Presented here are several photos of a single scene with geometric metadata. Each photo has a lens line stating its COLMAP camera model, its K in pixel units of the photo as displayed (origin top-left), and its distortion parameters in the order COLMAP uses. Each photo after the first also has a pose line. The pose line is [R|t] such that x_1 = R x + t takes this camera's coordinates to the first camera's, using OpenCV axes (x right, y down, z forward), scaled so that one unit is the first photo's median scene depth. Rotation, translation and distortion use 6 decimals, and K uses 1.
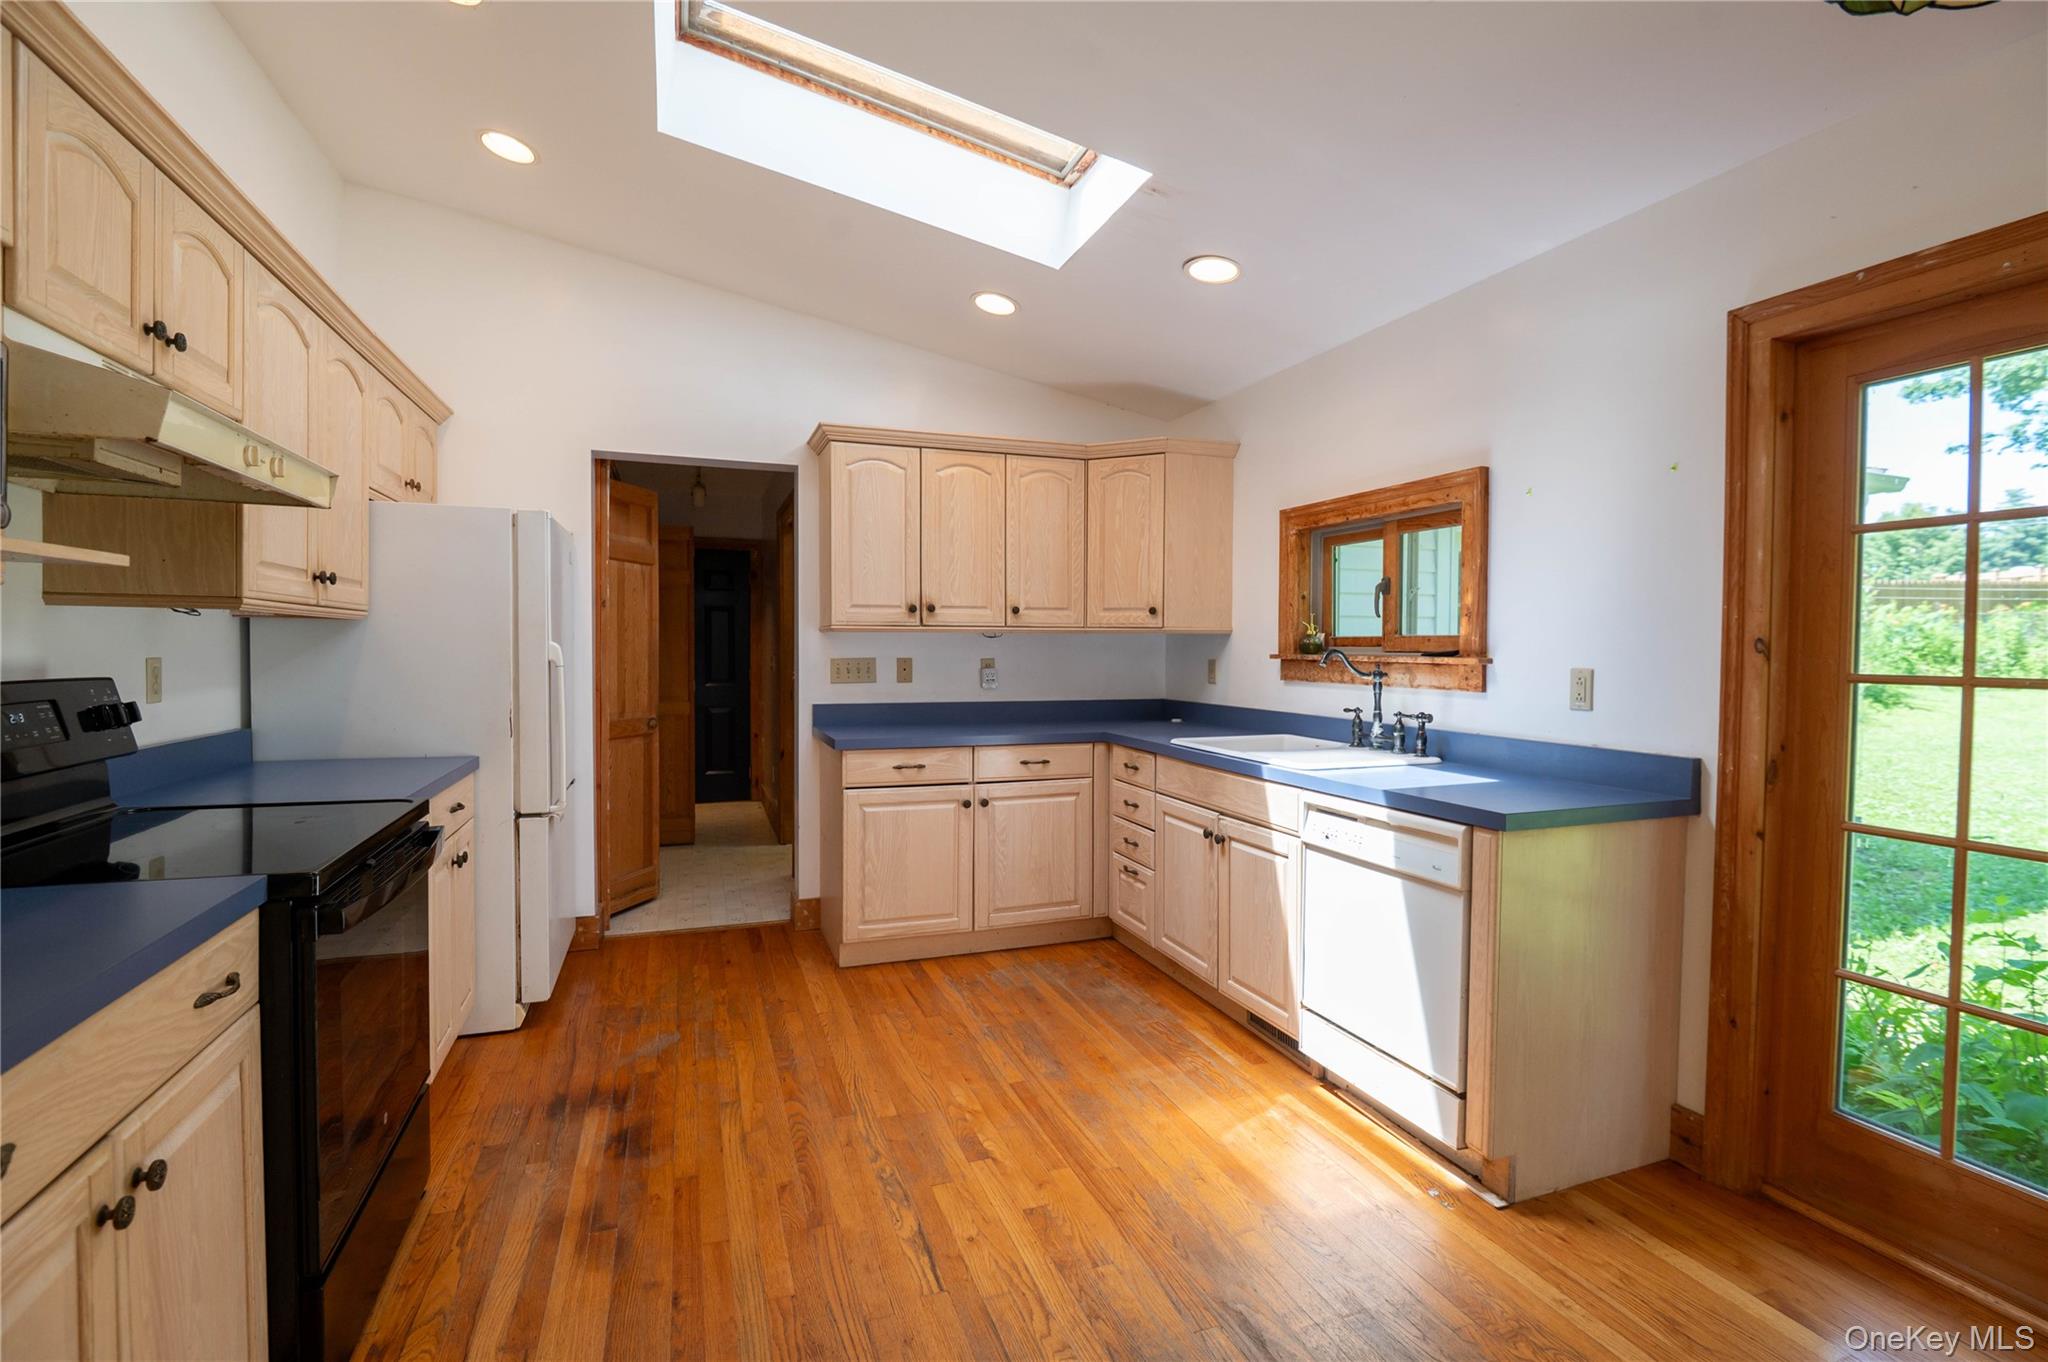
lens RADIAL K [[947.8, 0, 1033.1], [0, 947.8, 678.1], [0, 0, 1]] dist [-0.015254, -0.000415]
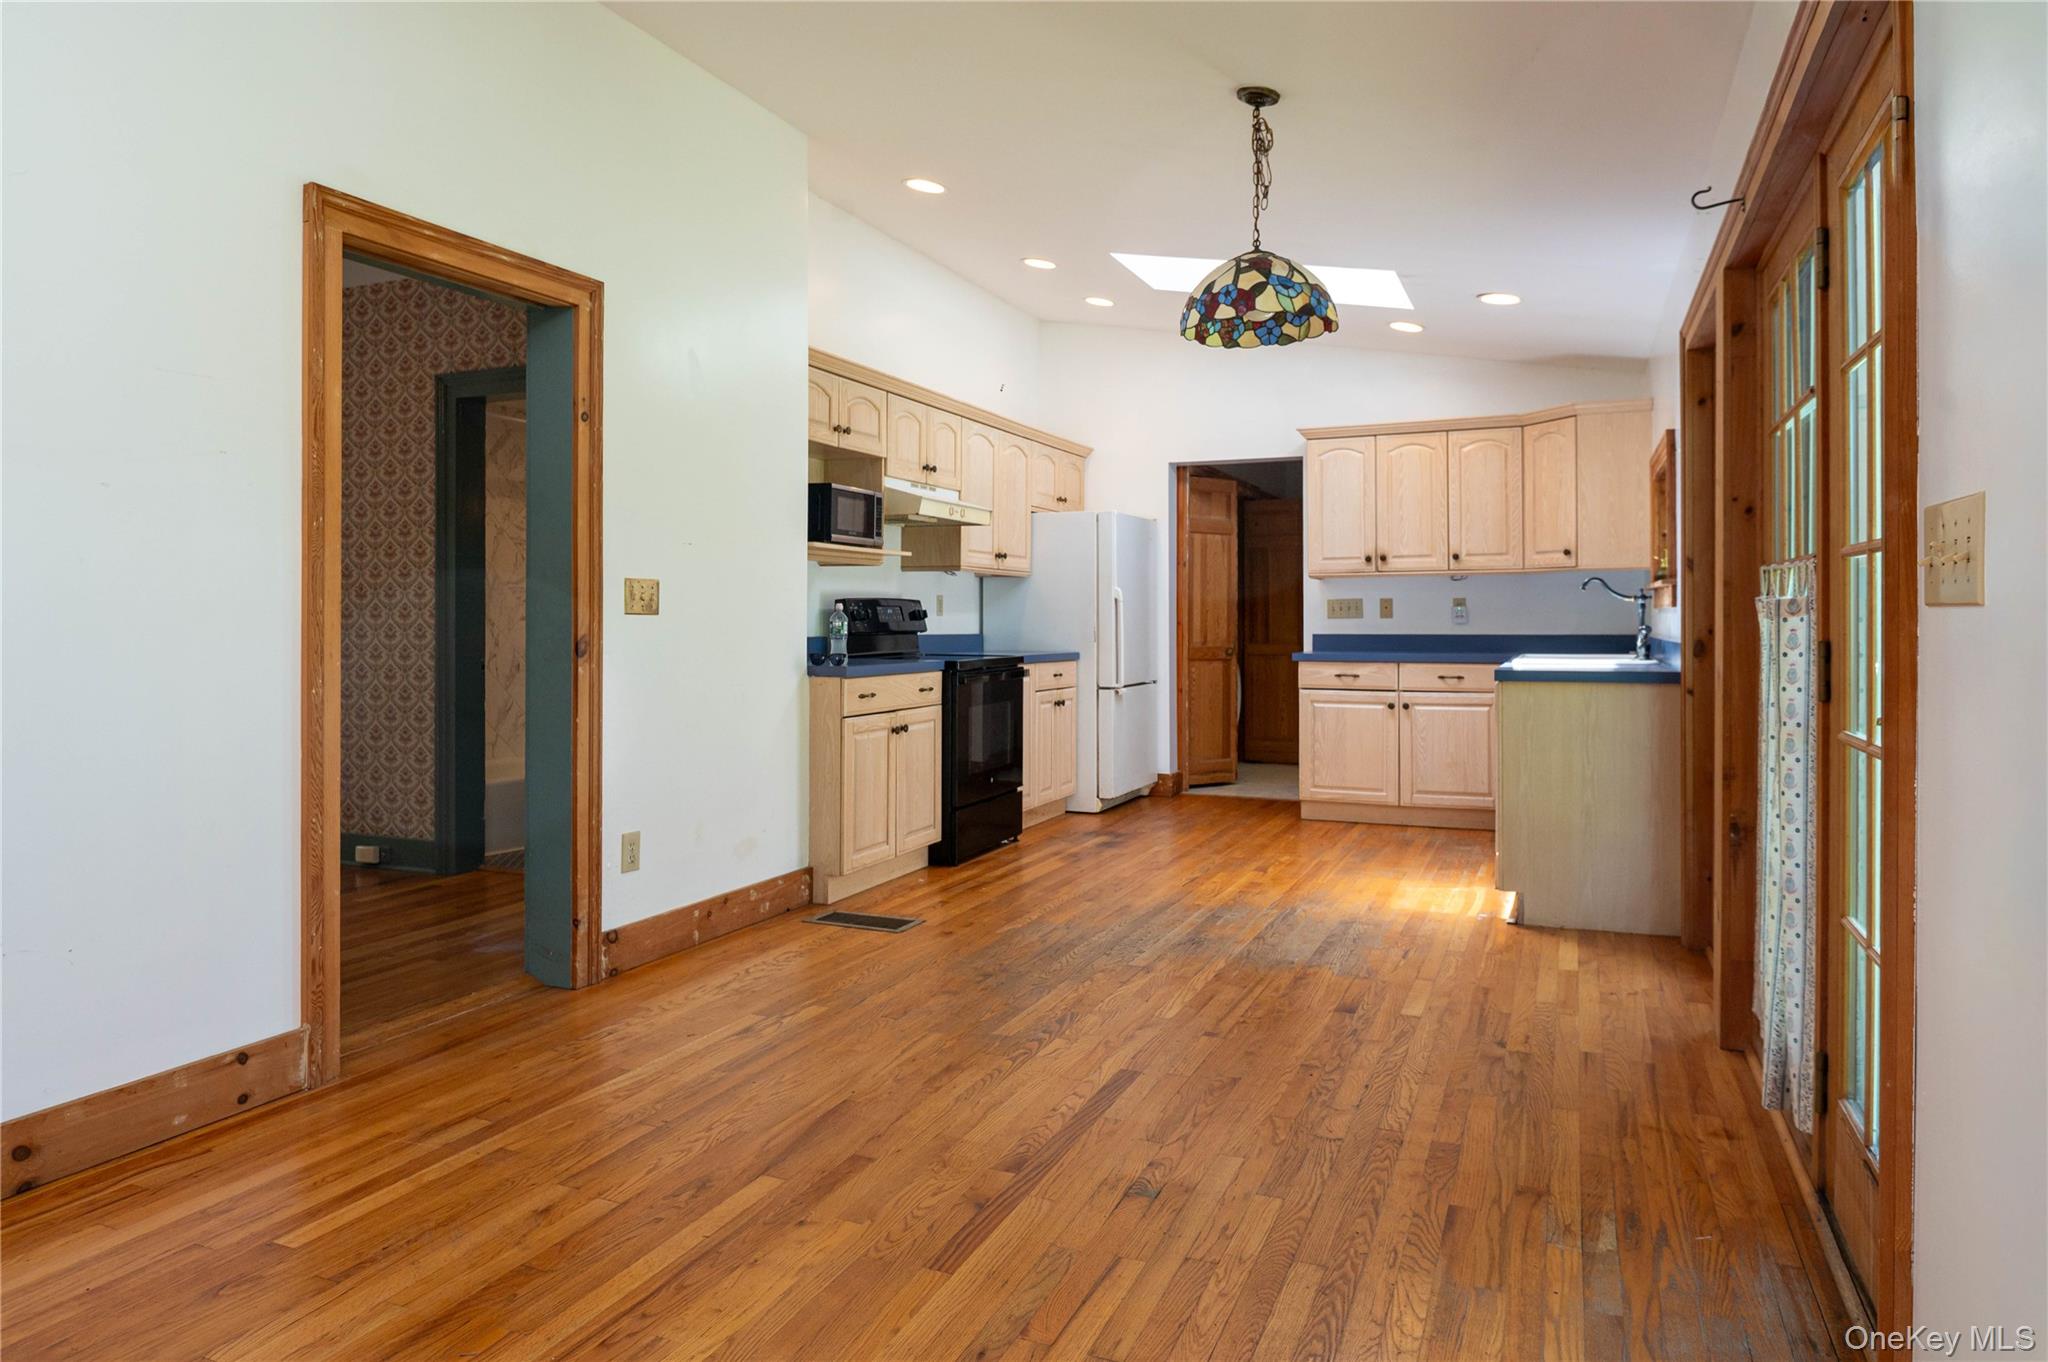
lens RADIAL K [[1280.6, 0, 1024.0], [0, 1280.6, 681.0], [0, 0, 1]] dist [-0.002776, -0.000581]
pose [[0.719467, 0.024588, -0.694091, 0.764624], [-0.016750, 0.999697, 0.018051, 0.071527], [0.694325, -0.001361, 0.719661, -0.608690]]
